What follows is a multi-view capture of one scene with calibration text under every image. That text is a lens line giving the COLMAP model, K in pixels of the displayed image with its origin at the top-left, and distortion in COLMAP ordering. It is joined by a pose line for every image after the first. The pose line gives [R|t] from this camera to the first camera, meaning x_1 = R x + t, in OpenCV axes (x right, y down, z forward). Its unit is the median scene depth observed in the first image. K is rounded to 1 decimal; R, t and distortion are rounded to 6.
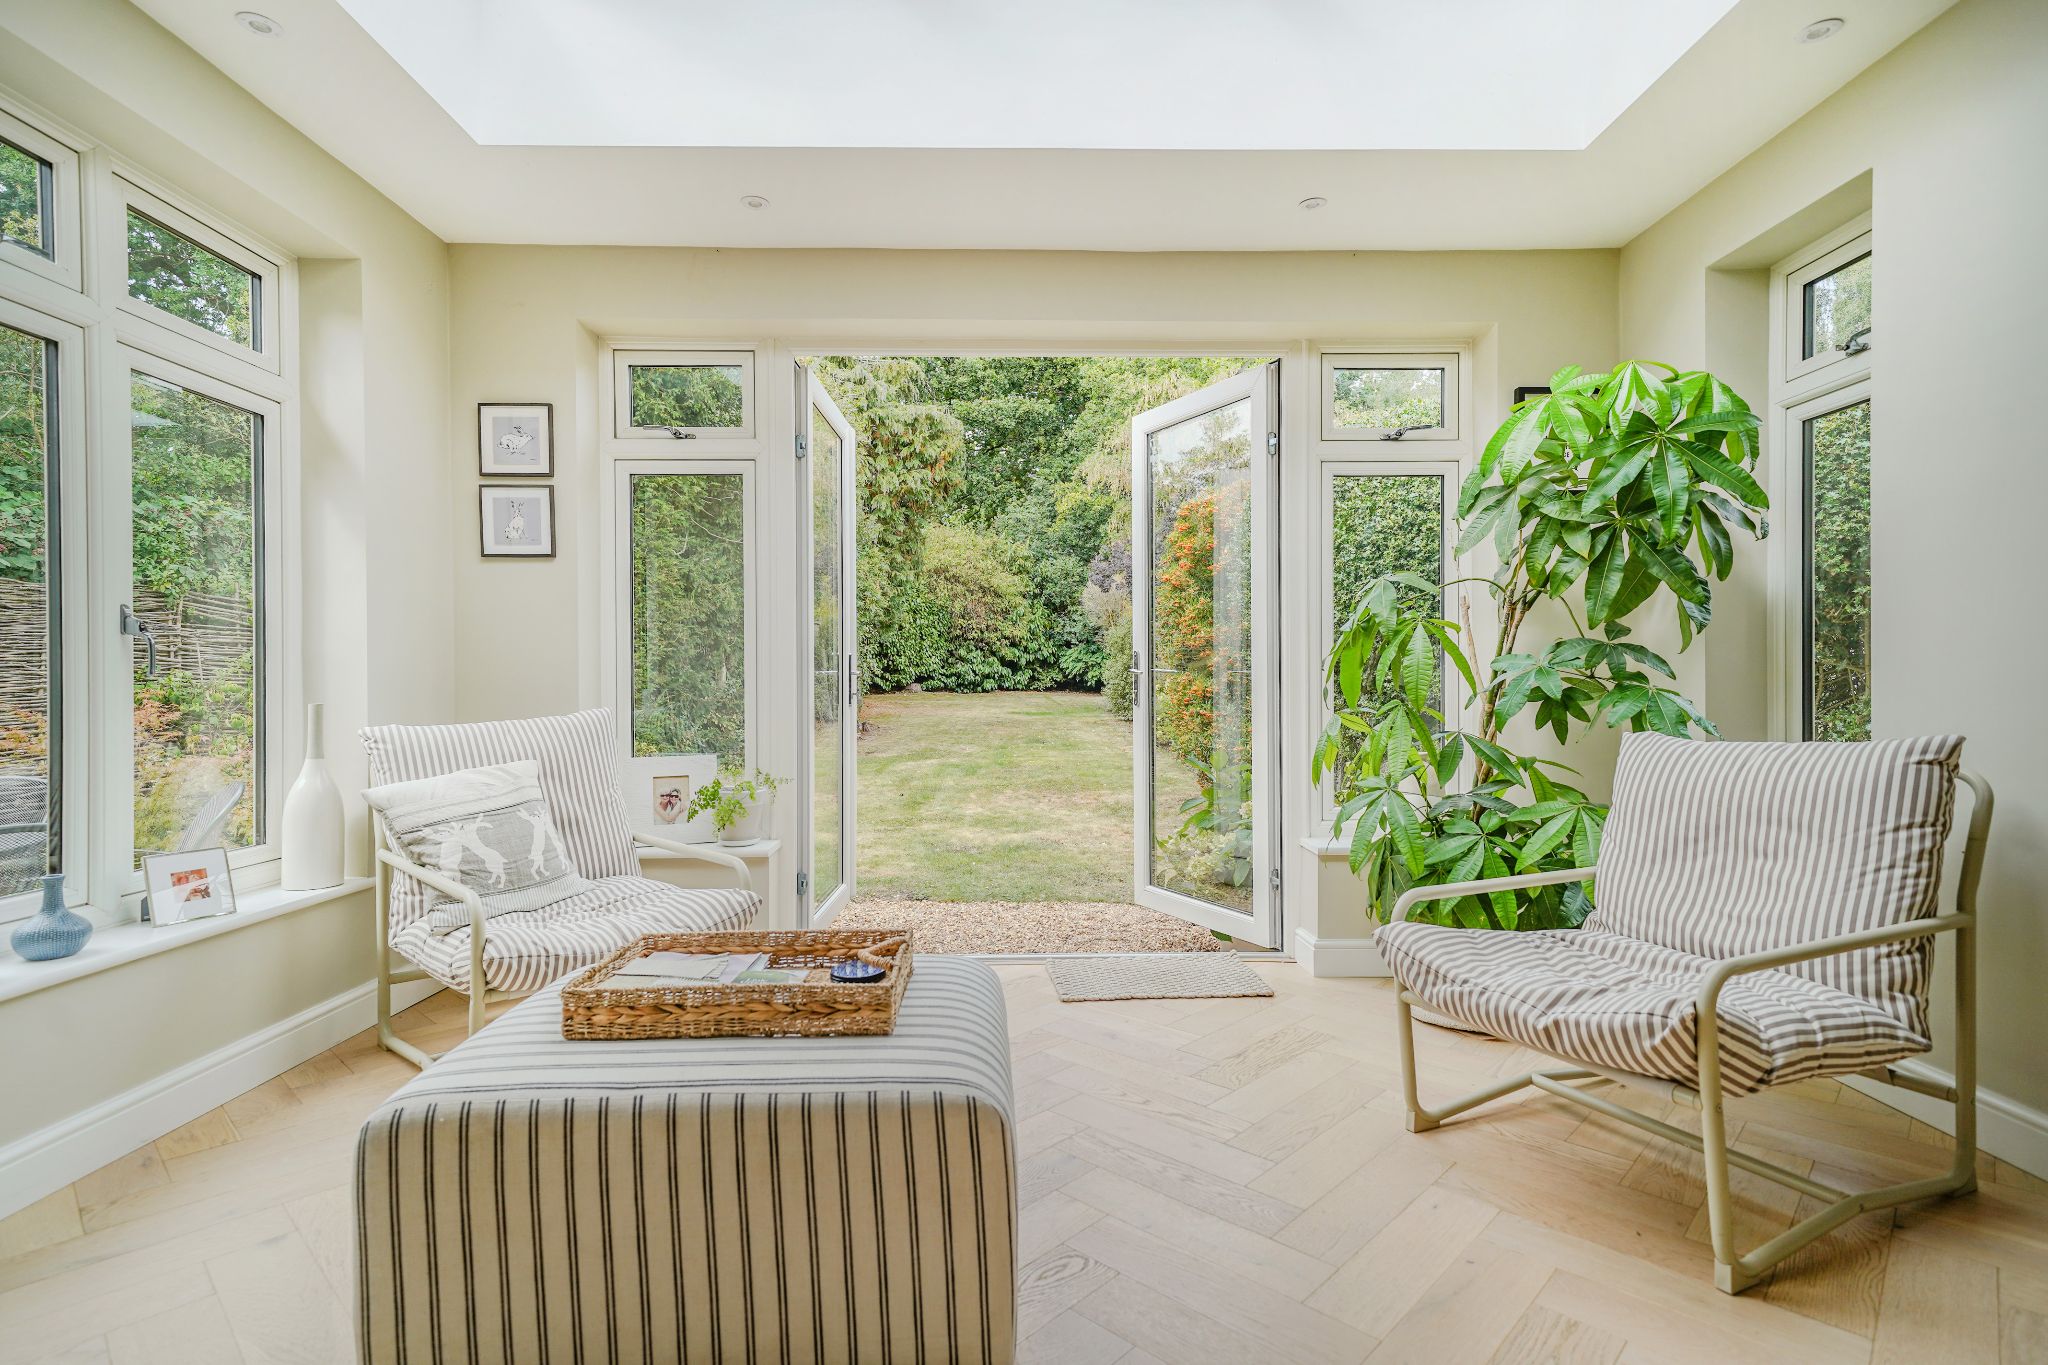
lens RADIAL K [[934.0, 0, 1032.1], [0, 934.0, 682.6], [0, 0, 1]] dist [-0.000054, 0.000003]
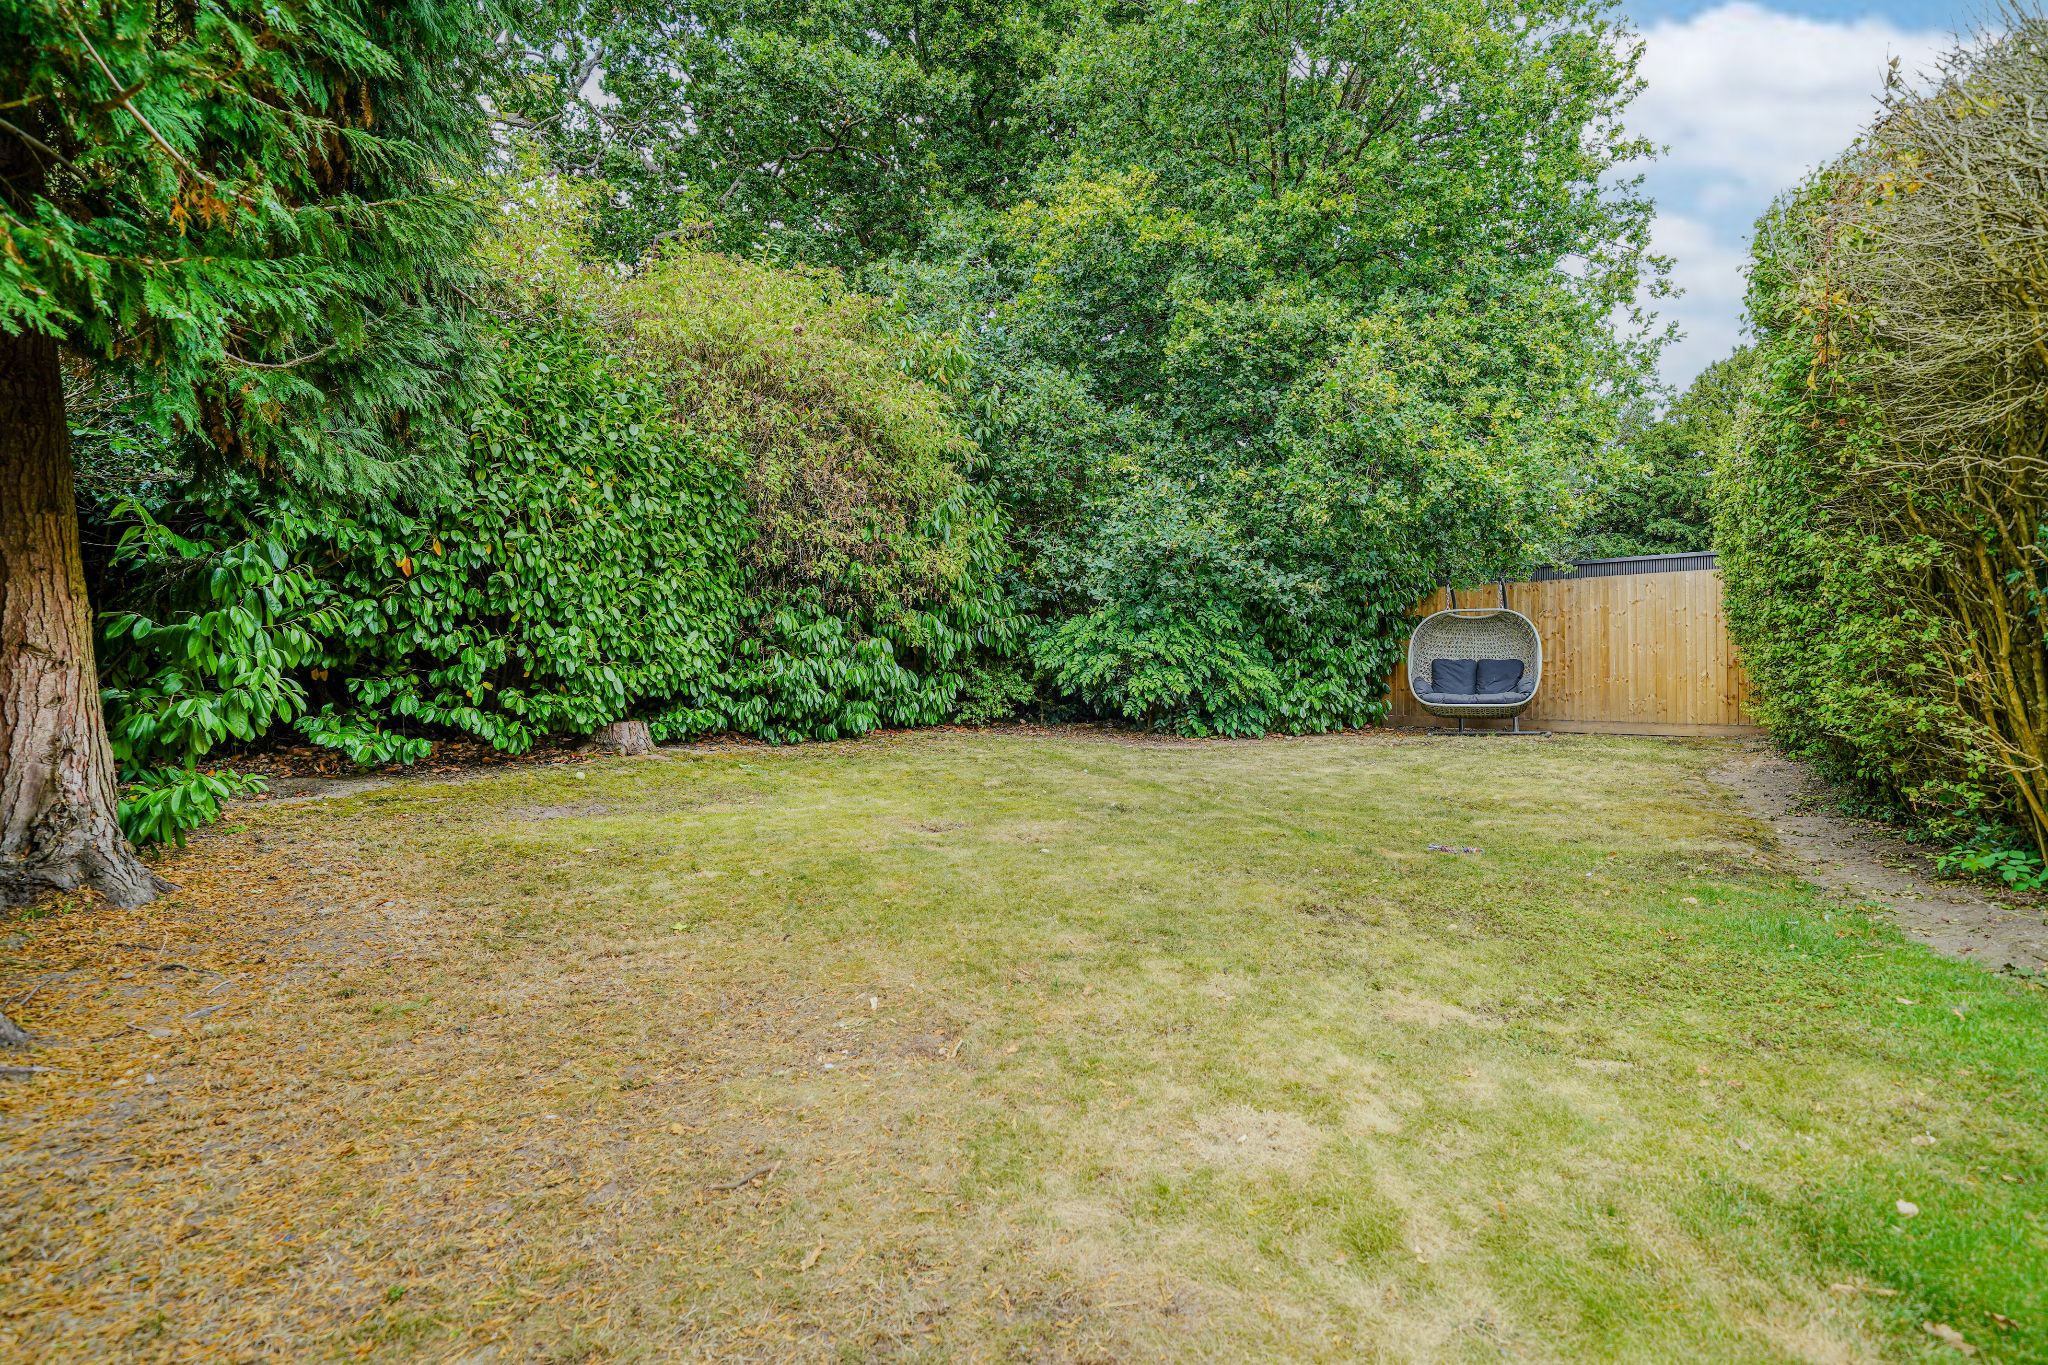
lens RADIAL K [[934.0, 0, 1024.0], [0, 934.0, 684.3], [0, 0, 1]] dist [-0.000054, 0.000003]
pose [[0.969275, -0.006496, 0.245893, -0.072952], [0.005866, 0.999977, 0.003291, -0.010892], [-0.245909, -0.001747, 0.969291, 0.652370]]
